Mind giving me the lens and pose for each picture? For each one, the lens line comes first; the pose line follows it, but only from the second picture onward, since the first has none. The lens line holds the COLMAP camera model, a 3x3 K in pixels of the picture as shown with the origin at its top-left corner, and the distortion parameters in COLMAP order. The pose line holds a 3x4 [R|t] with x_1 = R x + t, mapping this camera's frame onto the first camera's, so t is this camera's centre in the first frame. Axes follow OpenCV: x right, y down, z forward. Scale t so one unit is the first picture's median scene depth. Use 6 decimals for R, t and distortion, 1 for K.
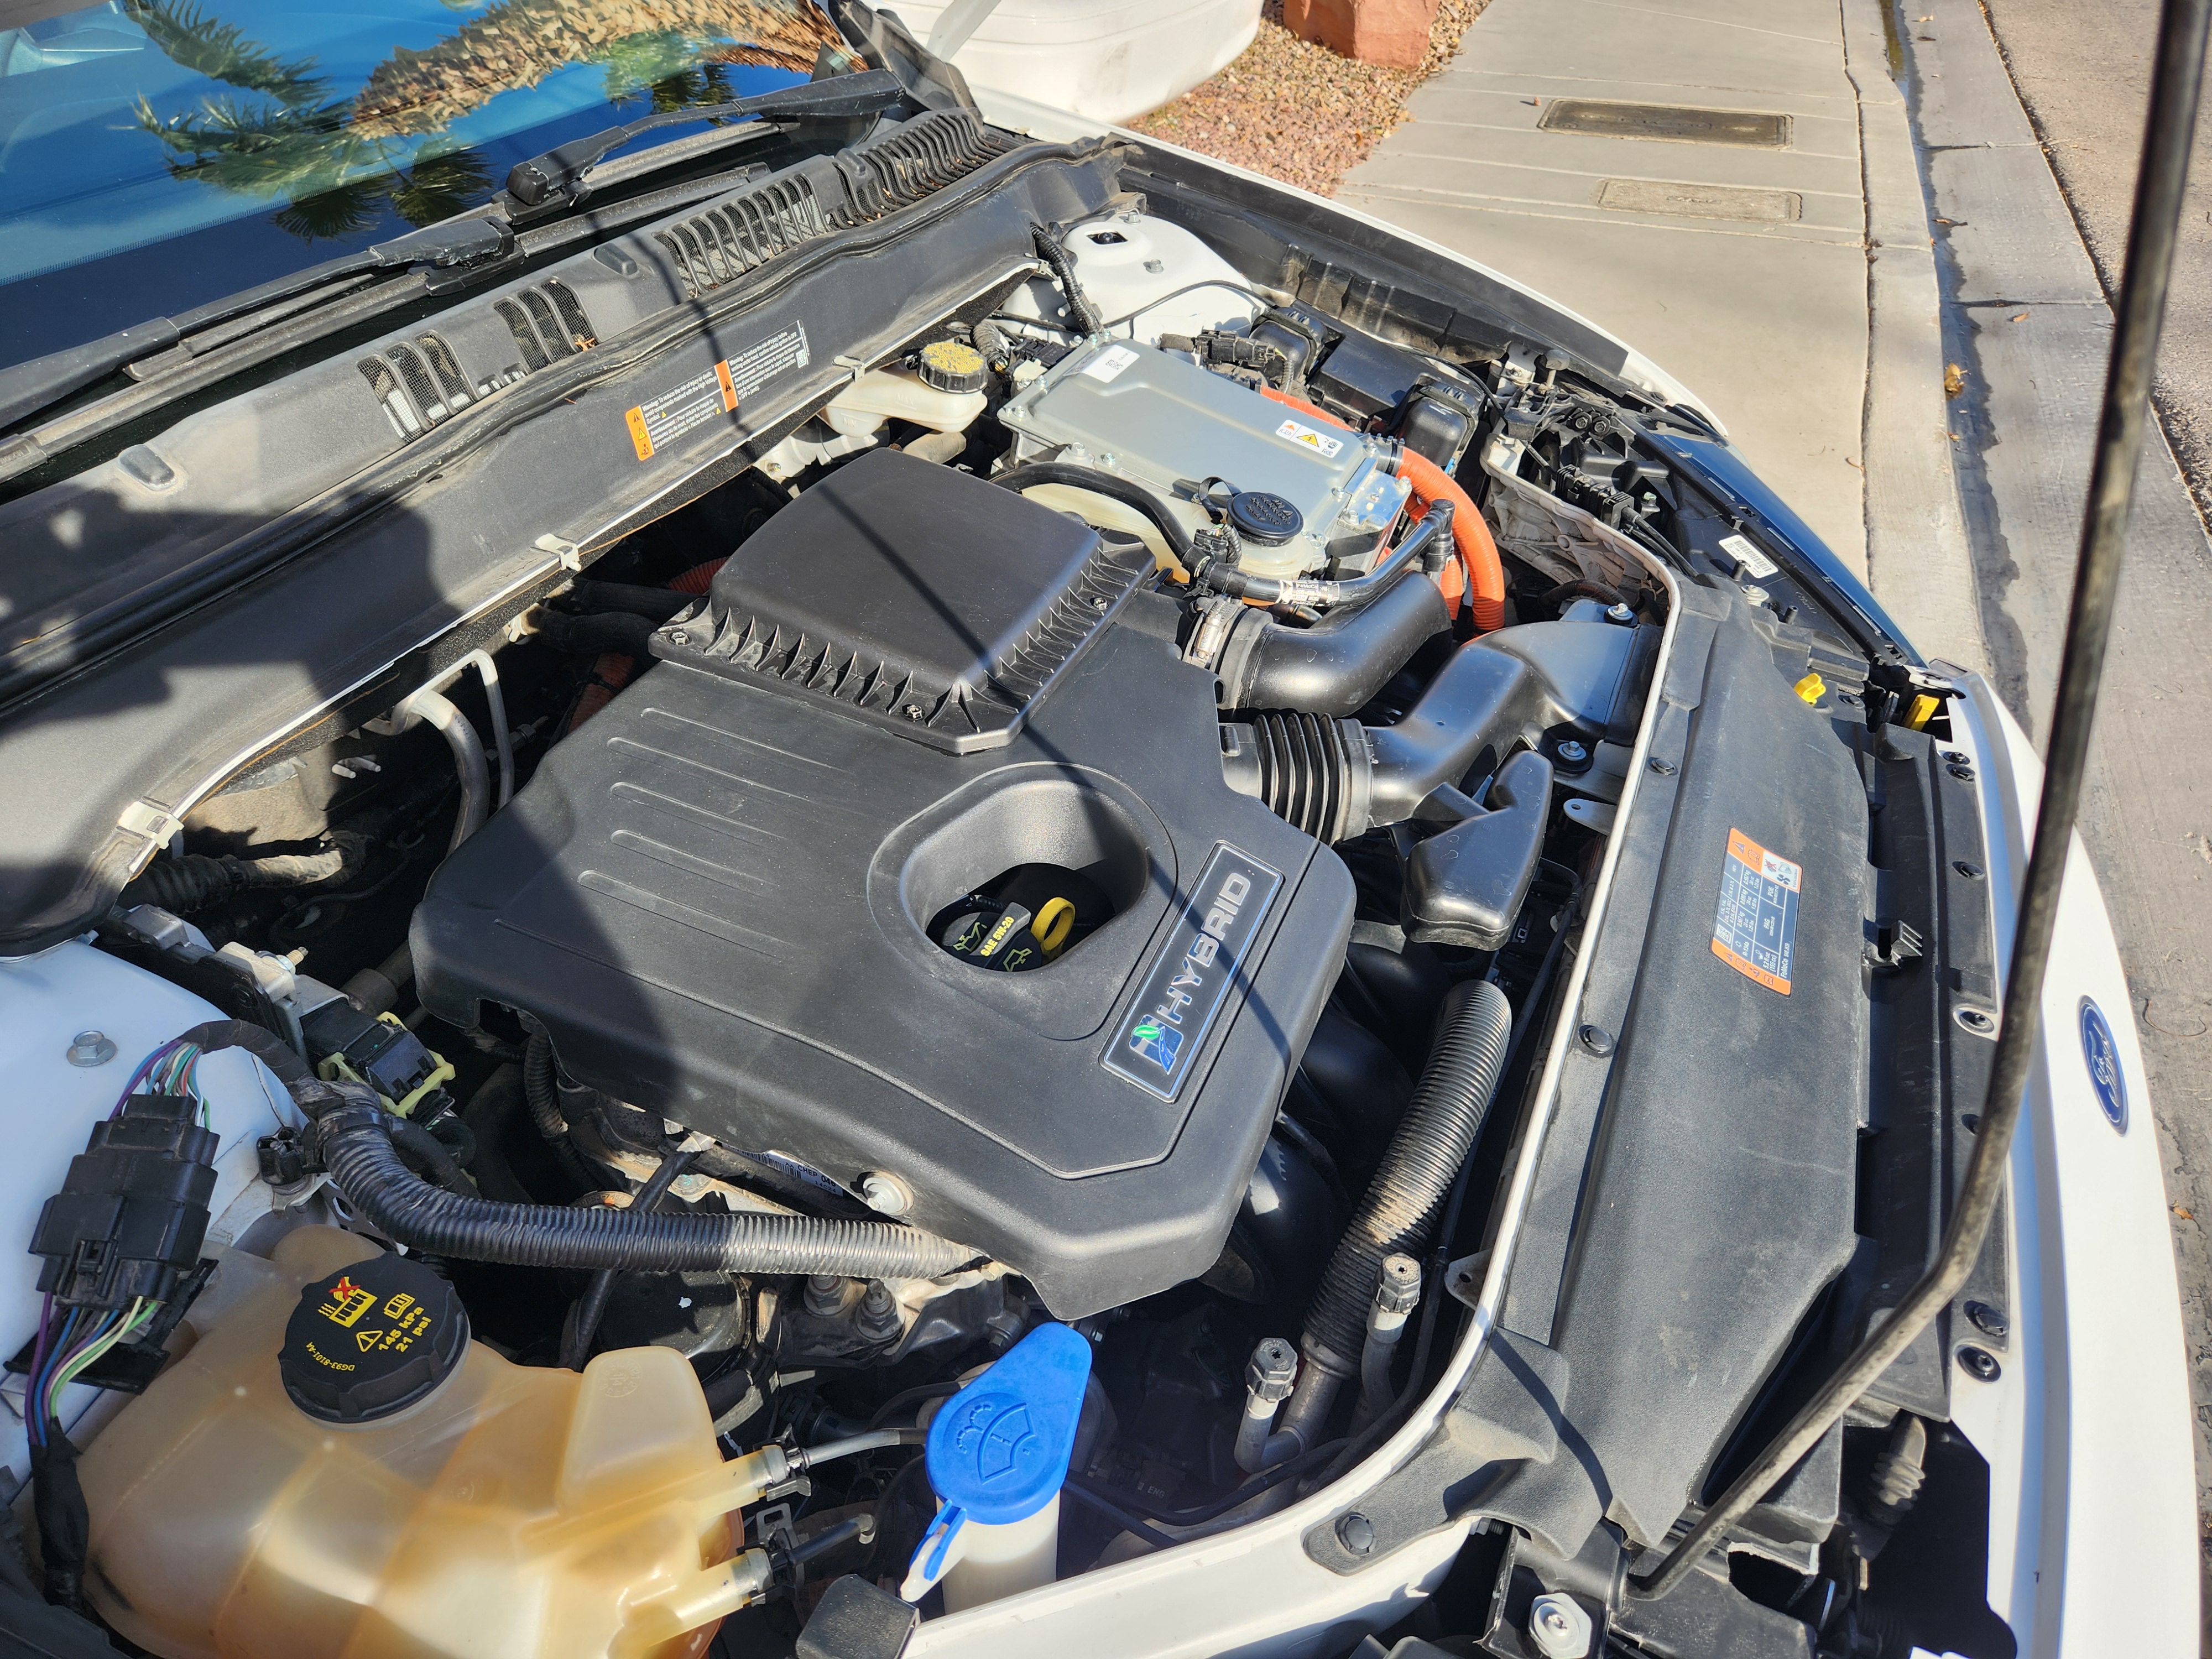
lens RADIAL K [[1480.1, 0, 1130.2], [0, 1480.1, 821.0], [0, 0, 1]] dist [0.063471, -0.062091]
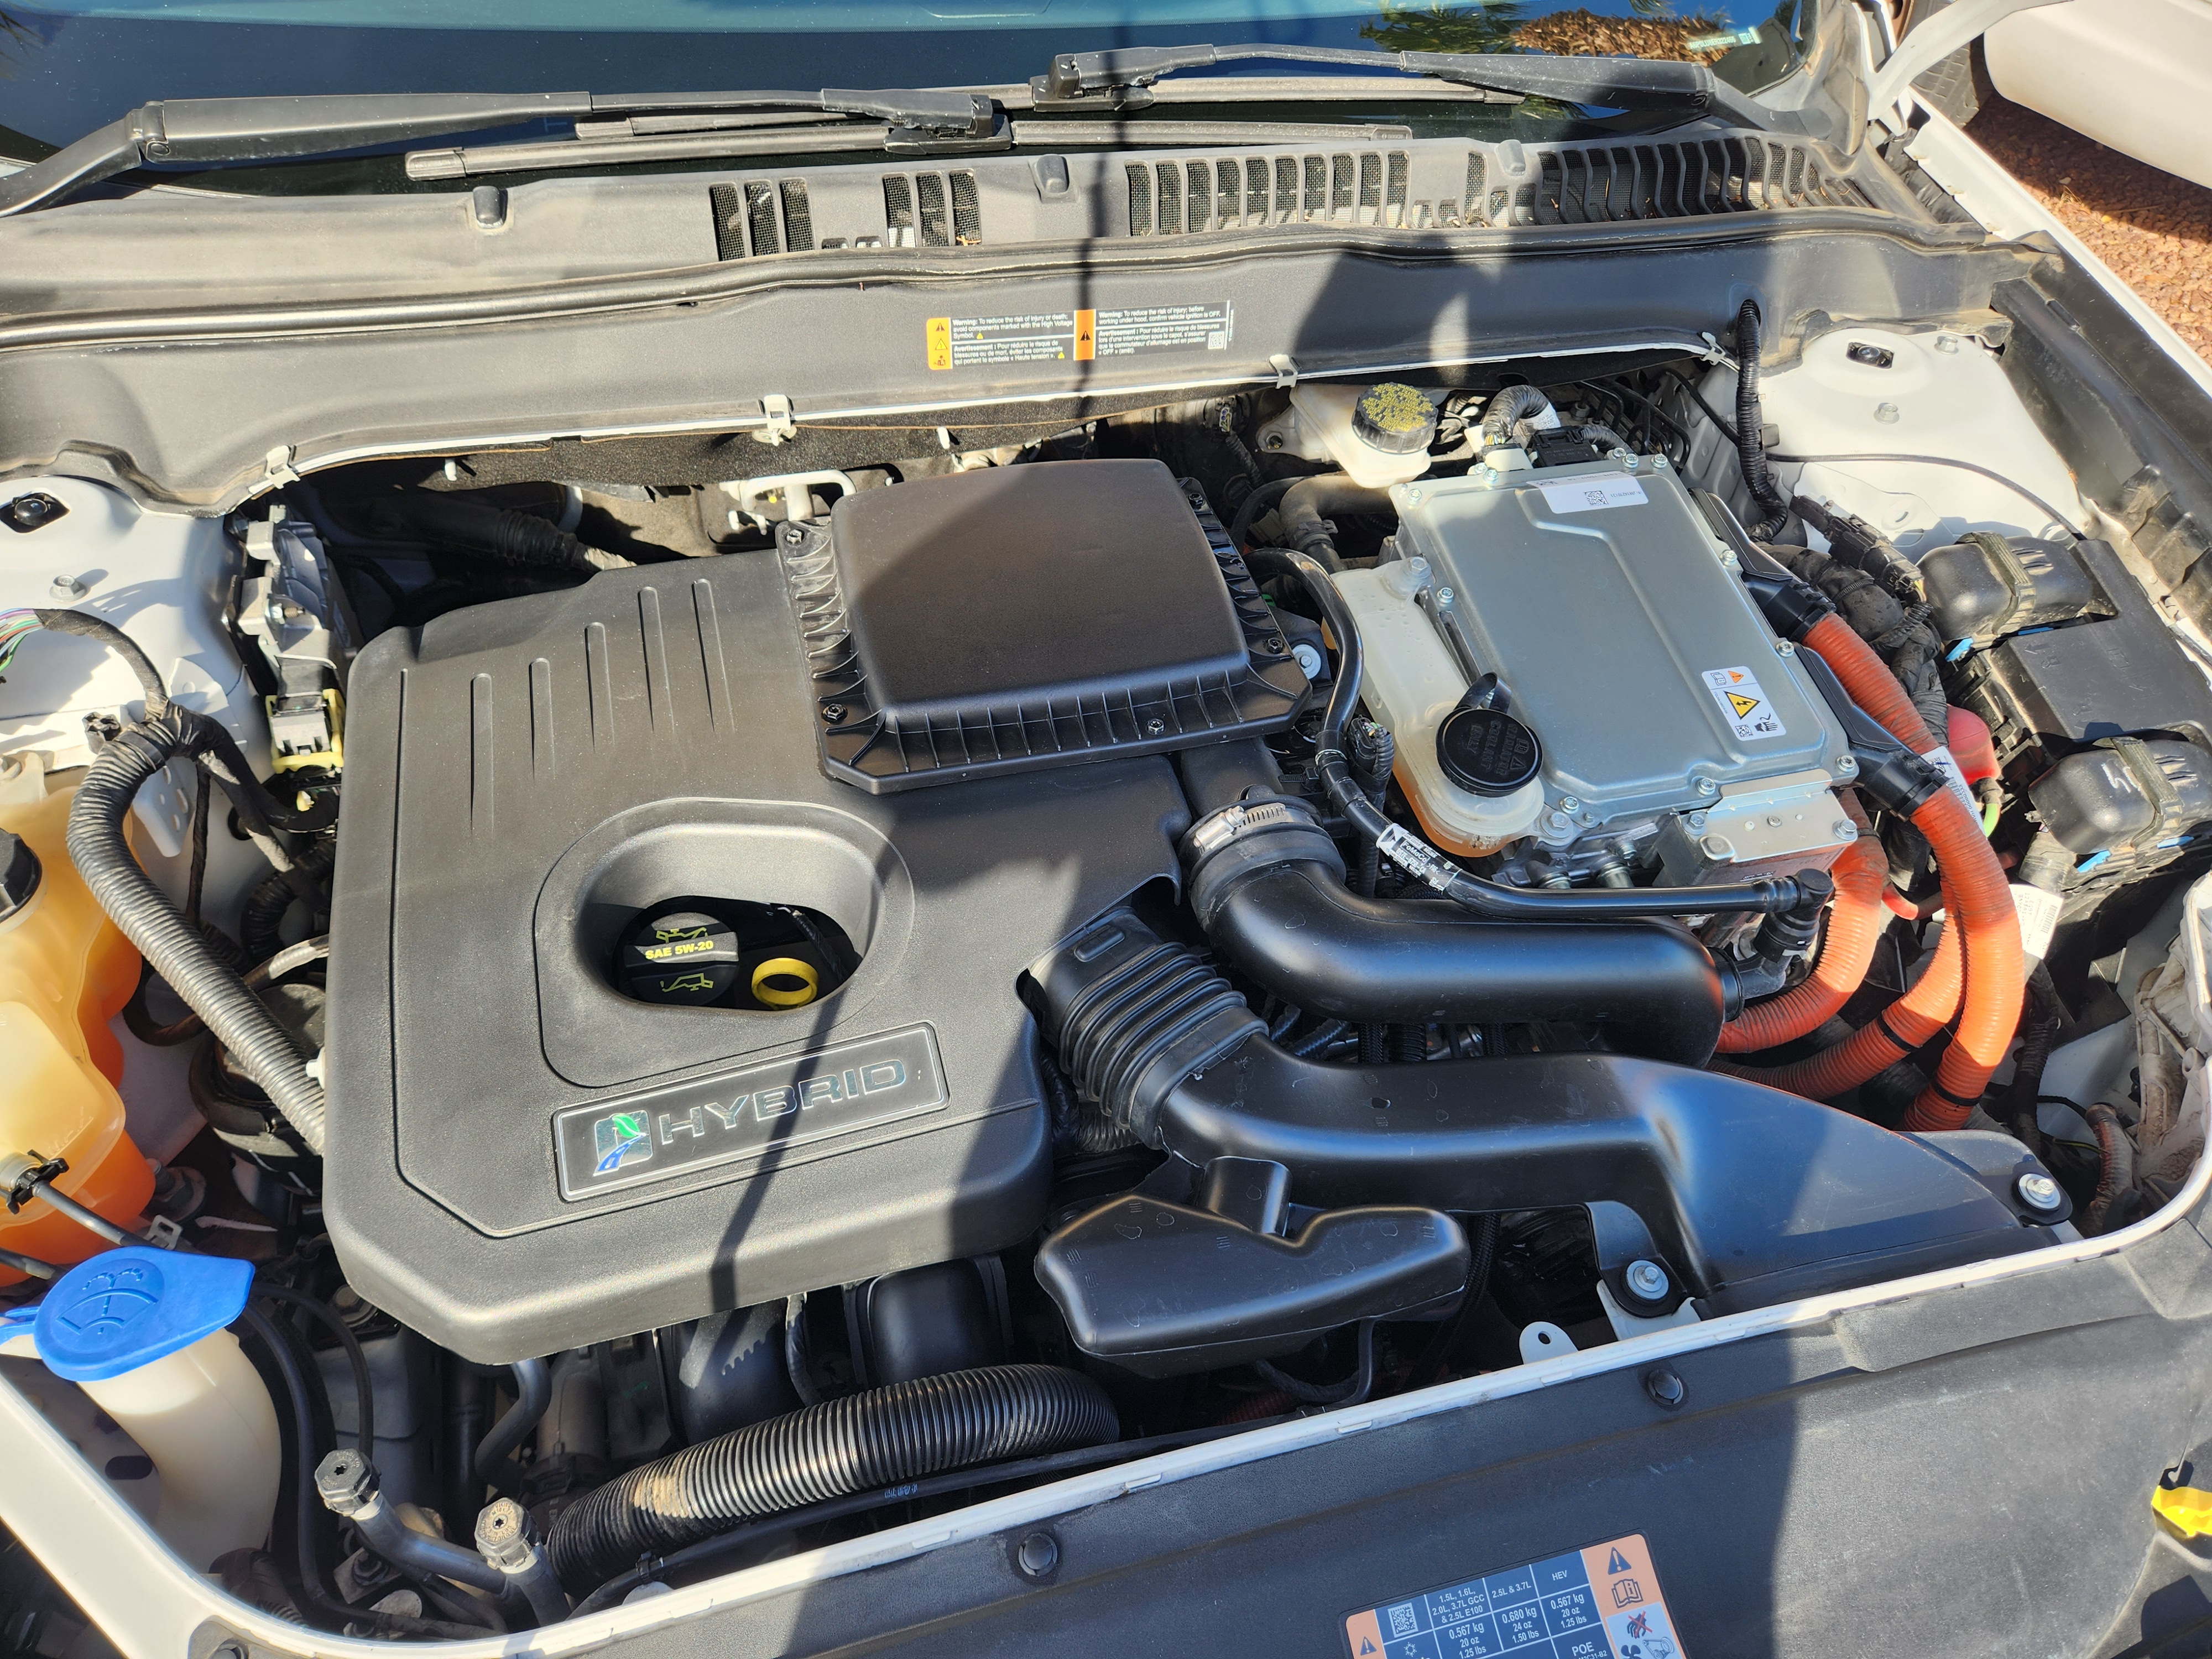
lens RADIAL K [[1480.1, 0, 1130.2], [0, 1480.1, 821.0], [0, 0, 1]] dist [0.063471, -0.062091]
pose [[0.629907, 0.545905, -0.552453, 0.442818], [-0.507801, 0.827691, 0.238885, -0.281711], [0.587669, 0.130061, 0.798580, 0.310909]]
